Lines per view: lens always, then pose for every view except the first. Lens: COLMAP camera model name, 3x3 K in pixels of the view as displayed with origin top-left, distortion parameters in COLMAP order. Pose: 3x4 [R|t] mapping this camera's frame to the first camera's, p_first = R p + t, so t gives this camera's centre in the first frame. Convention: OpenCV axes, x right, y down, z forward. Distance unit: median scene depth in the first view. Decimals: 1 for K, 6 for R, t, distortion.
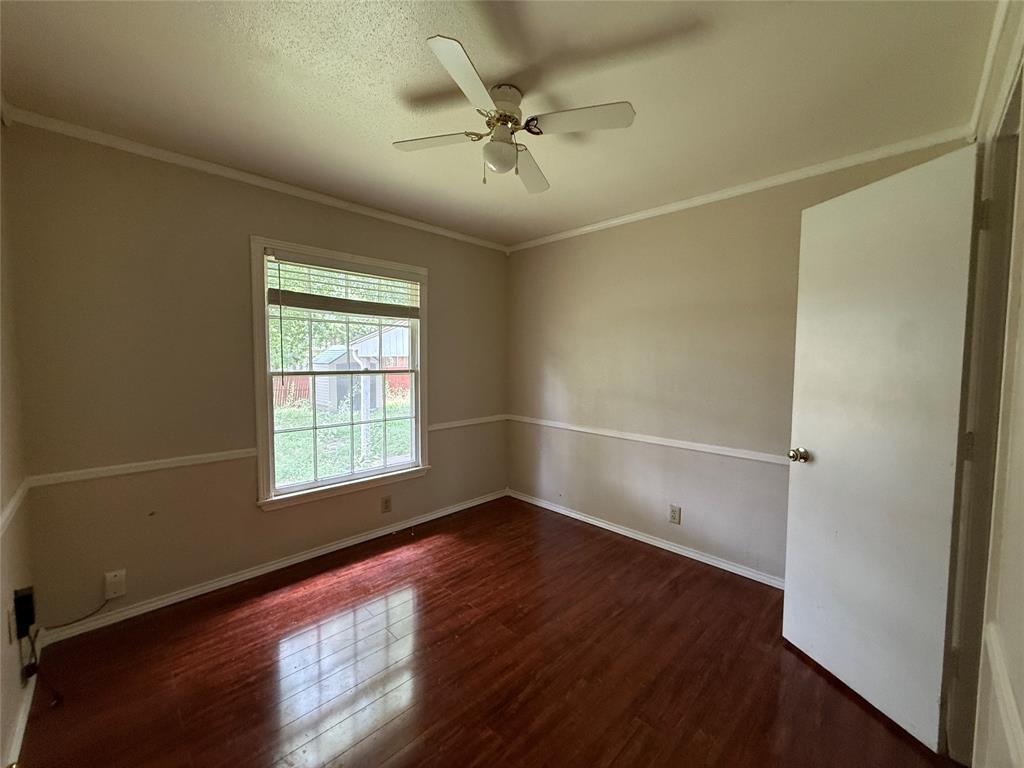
lens RADIAL K [[405.9, 0, 512.0], [0, 405.9, 384.0], [0, 0, 1]] dist [-0.003405, -0.000257]
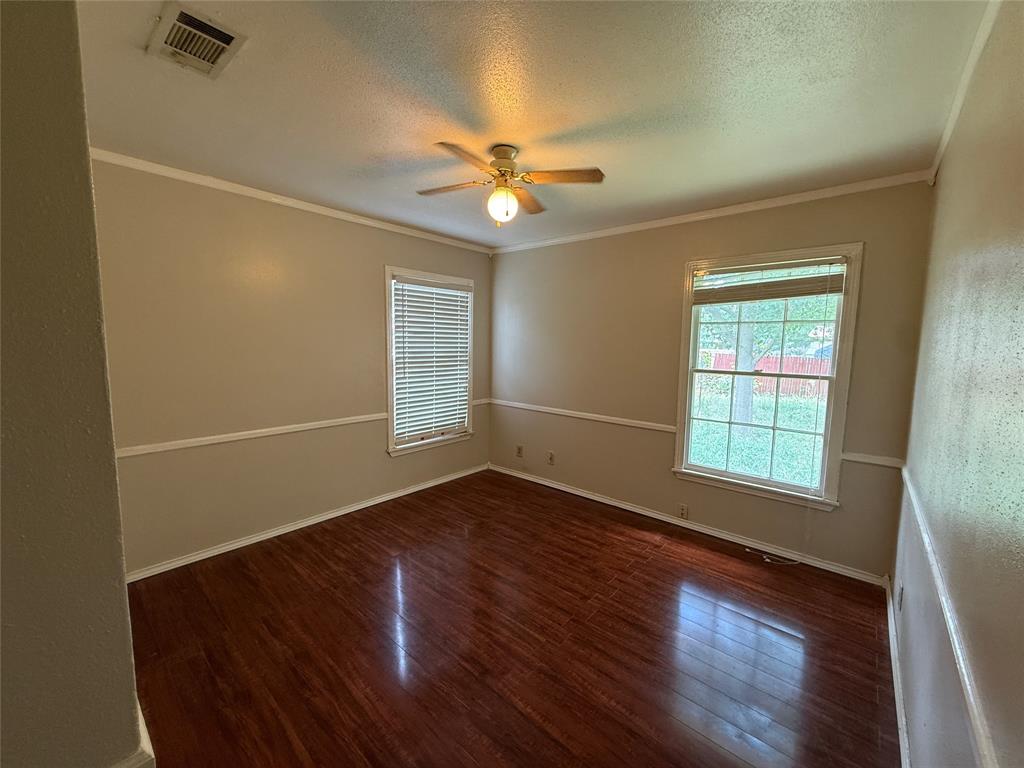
lens RADIAL K [[405.9, 0, 512.0], [0, 405.9, 384.0], [0, 0, 1]] dist [-0.003405, -0.000257]
pose [[0.072785, 0.099628, -0.992359, 0.543369], [-0.075403, 0.992700, 0.094132, -0.047061], [0.994493, 0.067976, 0.079766, 0.375468]]
